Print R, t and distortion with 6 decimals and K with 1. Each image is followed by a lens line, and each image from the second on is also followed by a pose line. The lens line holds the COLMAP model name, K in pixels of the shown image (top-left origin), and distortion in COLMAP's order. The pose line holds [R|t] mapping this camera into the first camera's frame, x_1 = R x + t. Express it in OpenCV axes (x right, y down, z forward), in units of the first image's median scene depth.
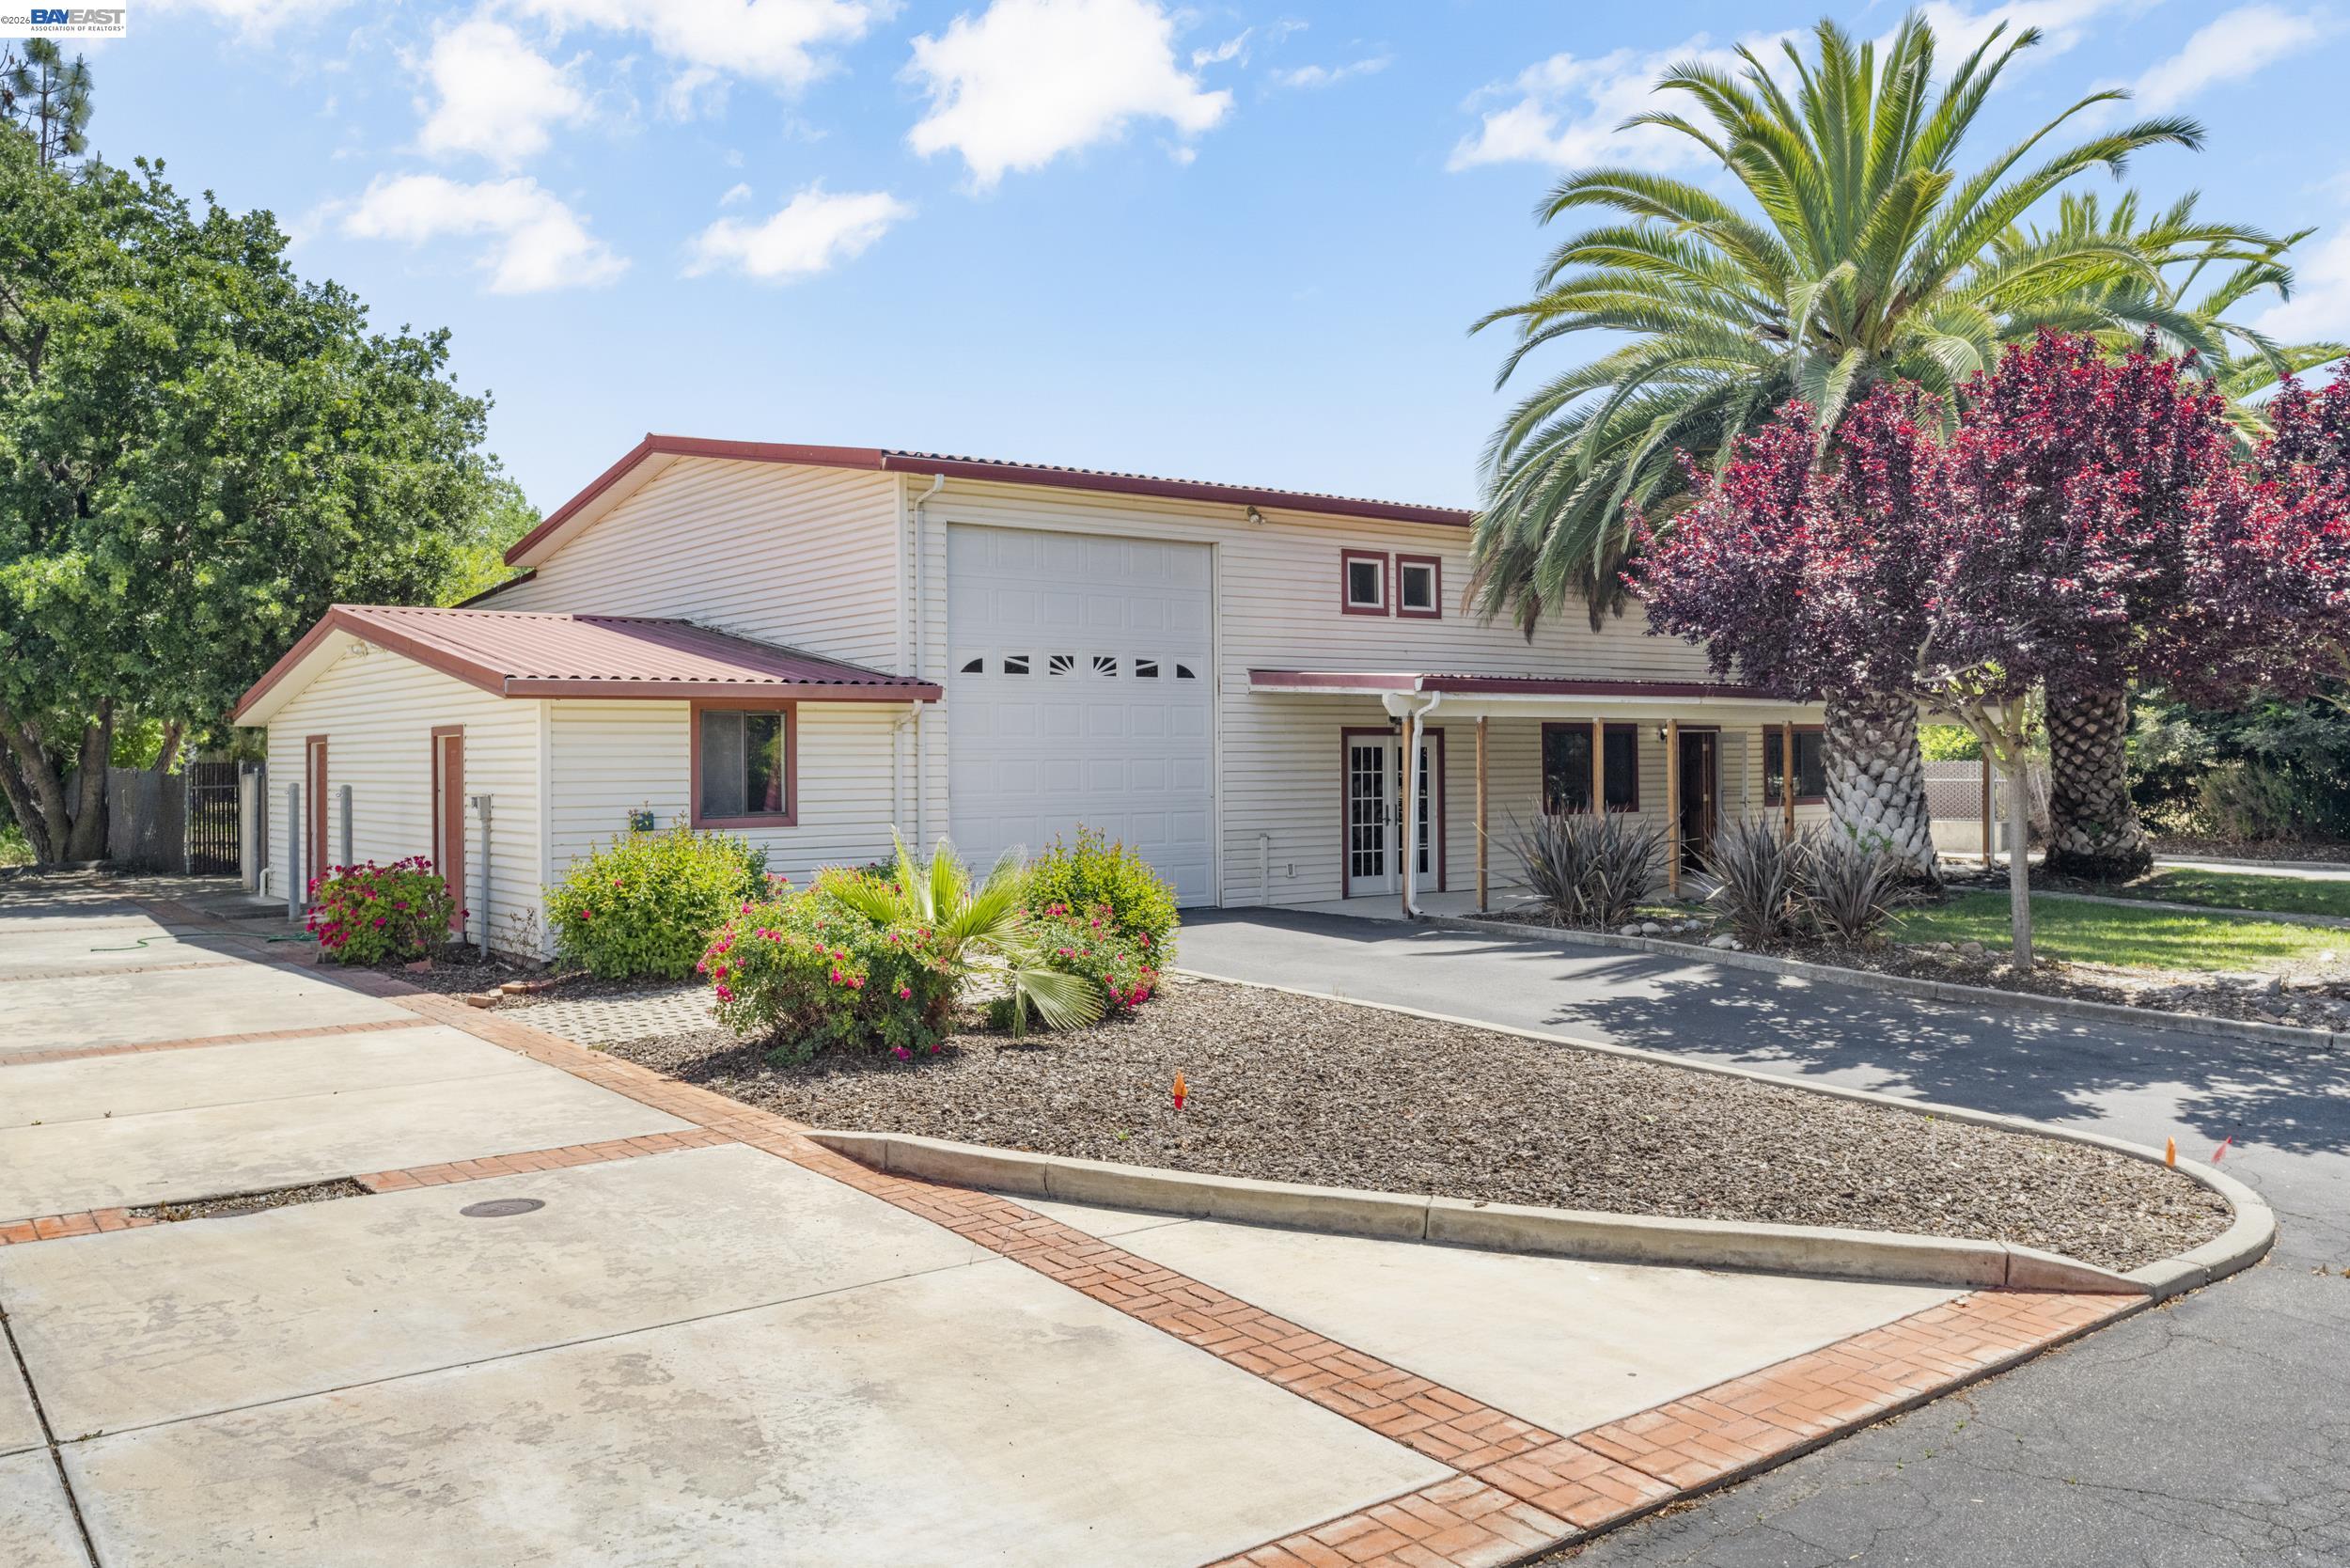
lens RADIAL K [[1799.0, 0, 1176.1], [0, 1799.0, 765.9], [0, 0, 1]] dist [0.006822, -0.004958]
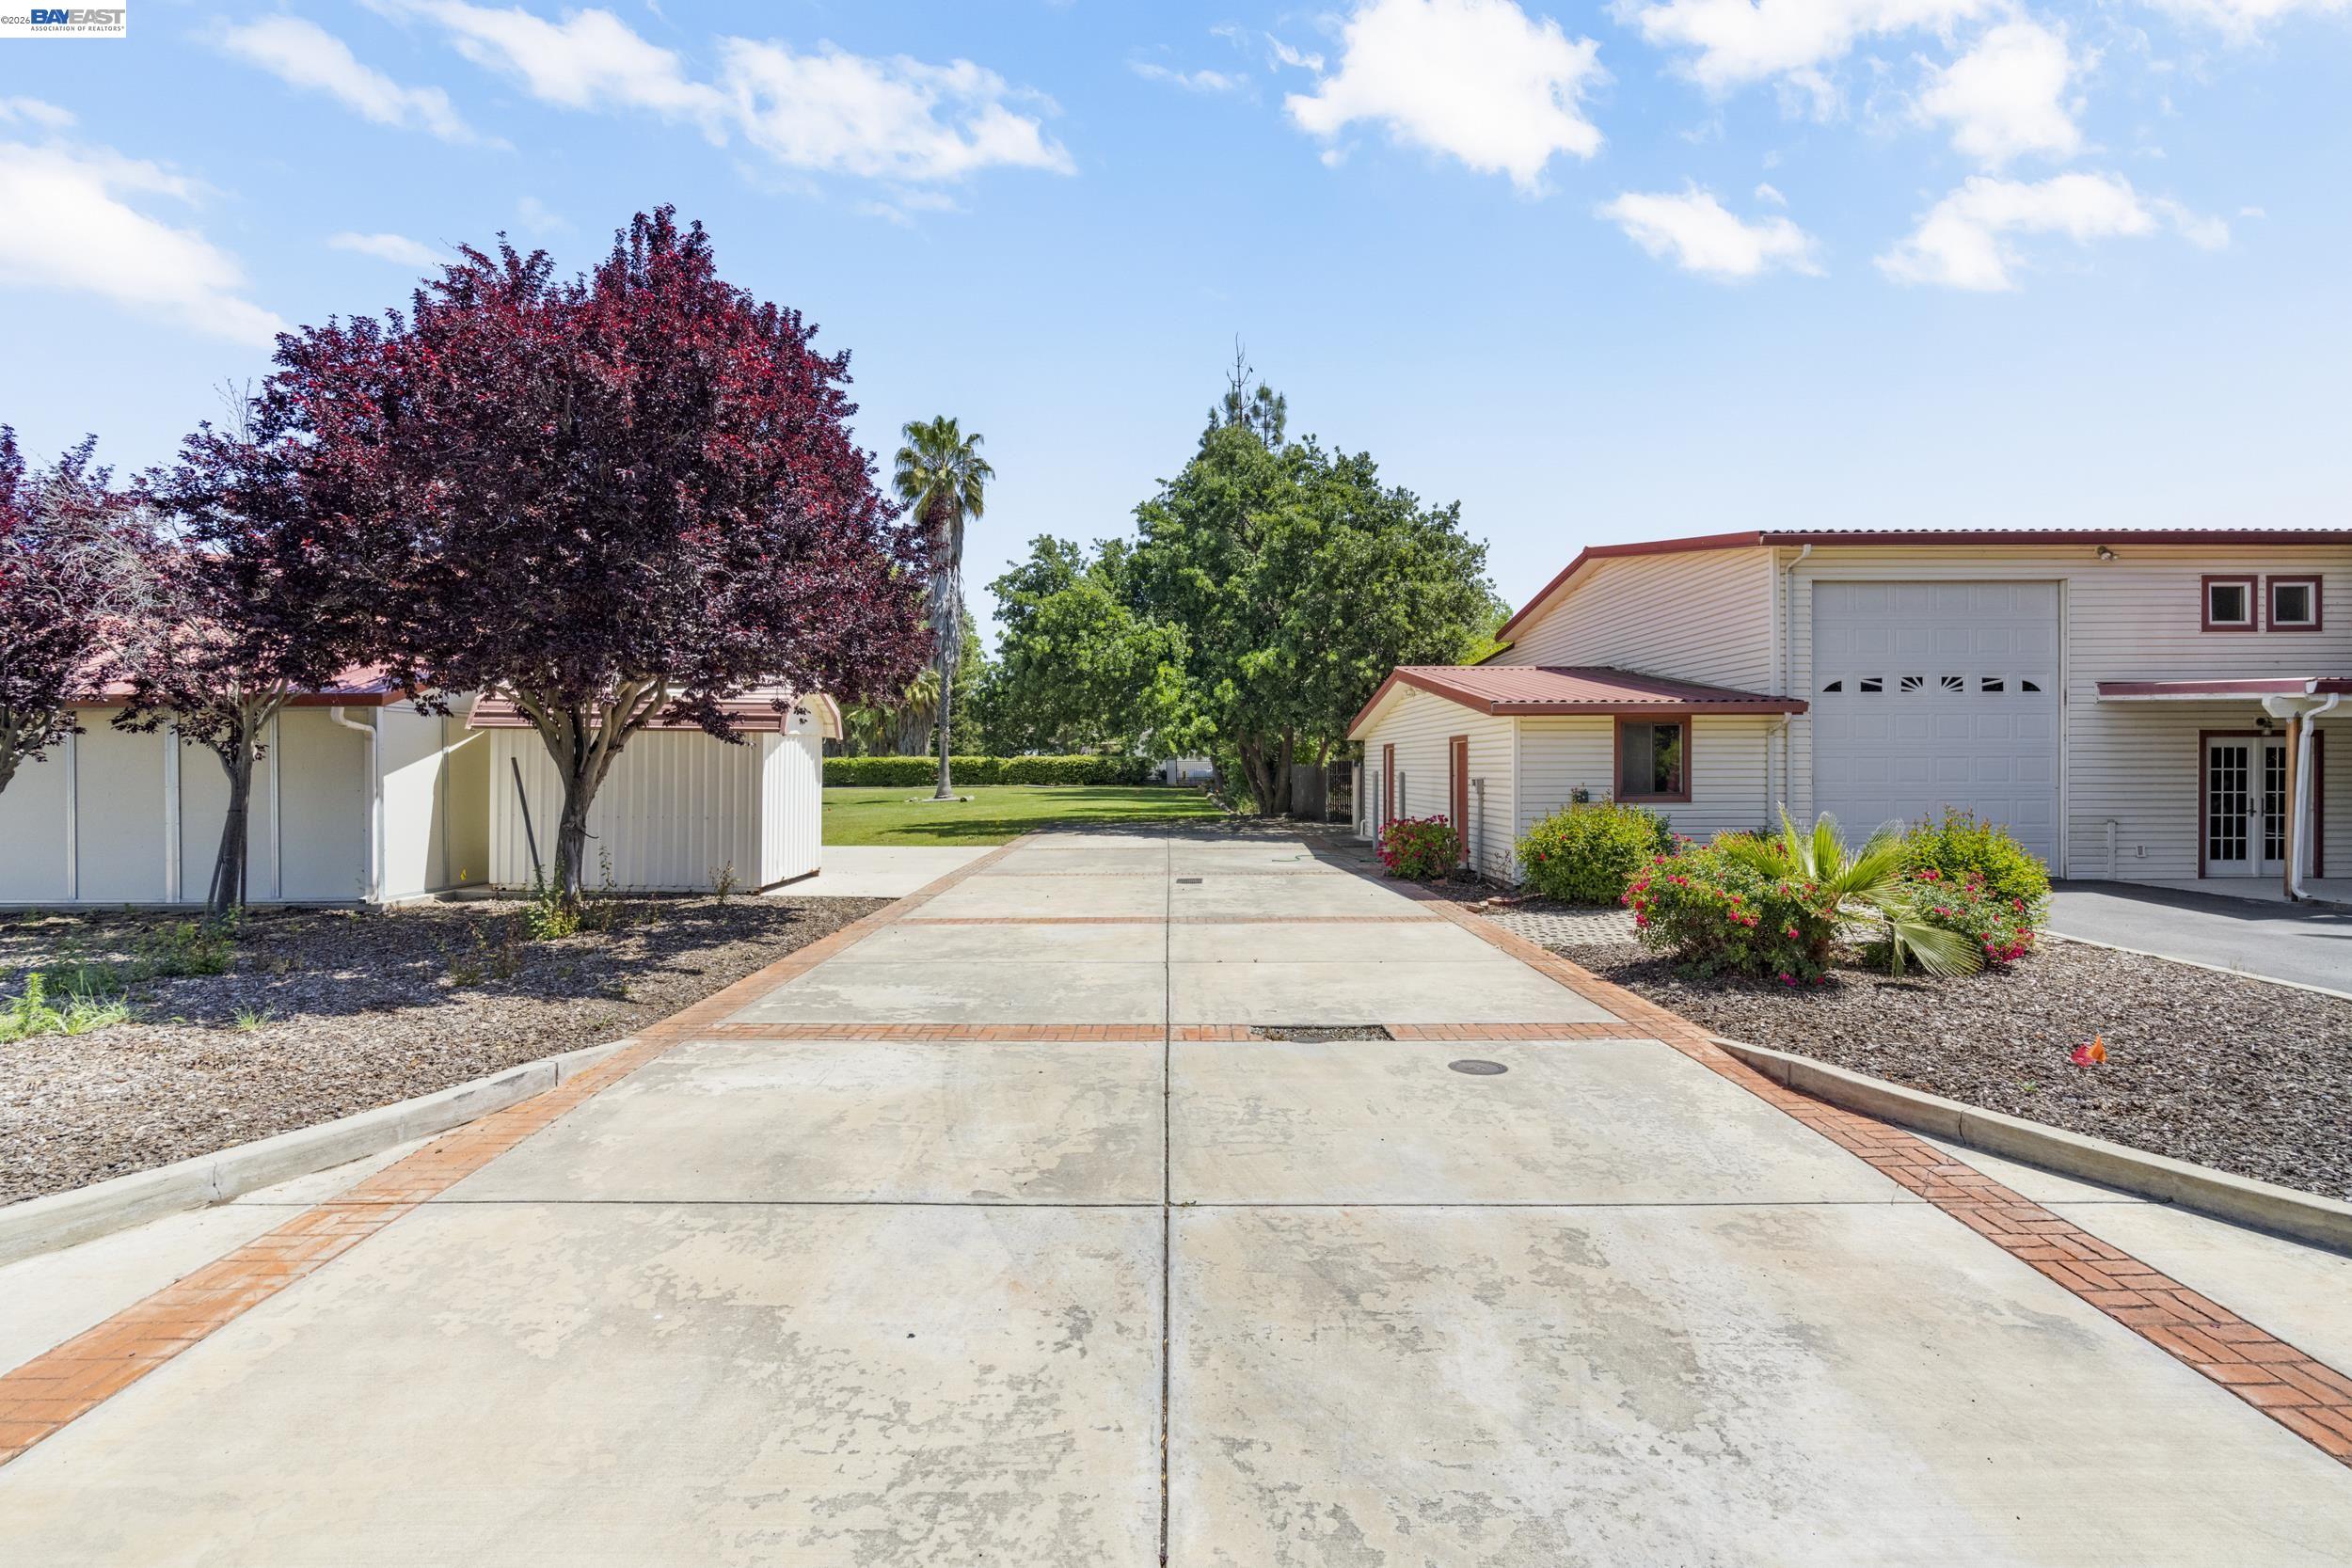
lens RADIAL K [[1085.8, 0, 1170.3], [0, 1085.8, 762.0], [0, 0, 1]] dist [-0.001318, 0.001800]
pose [[0.796534, 0.003008, -0.604586, -0.029420], [-0.004637, 0.999989, -0.001134, 0.006396], [0.604575, 0.003707, 0.796539, 0.096748]]
